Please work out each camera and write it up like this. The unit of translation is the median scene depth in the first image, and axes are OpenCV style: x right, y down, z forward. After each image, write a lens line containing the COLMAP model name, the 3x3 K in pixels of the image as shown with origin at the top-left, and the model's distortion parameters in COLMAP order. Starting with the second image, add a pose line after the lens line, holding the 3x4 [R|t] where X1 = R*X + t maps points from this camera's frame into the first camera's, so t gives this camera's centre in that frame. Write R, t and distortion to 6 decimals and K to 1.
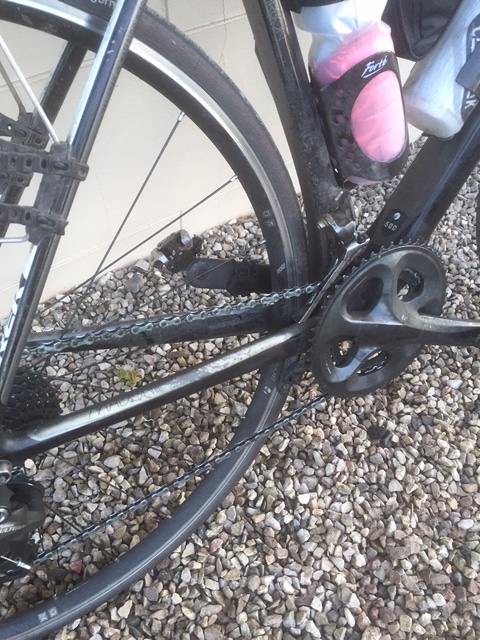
lens RADIAL K [[553.4, 0, 239.3], [0, 553.4, 314.9], [0, 0, 1]] dist [0.018454, -0.041418]
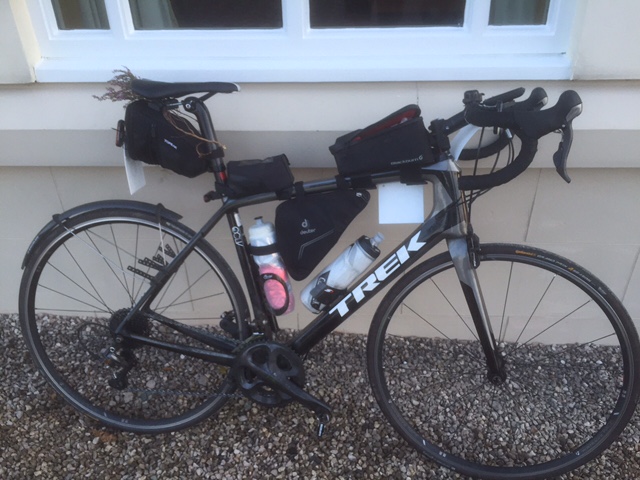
lens RADIAL K [[553.4, 0, 319.5], [0, 553.4, 241.7], [0, 0, 1]] dist [0.018454, -0.041418]
pose [[0.771571, 0.307754, -0.556746, 1.308603], [-0.469814, 0.865740, -0.172537, -0.139743], [0.428898, 0.394692, 0.812567, -0.886957]]
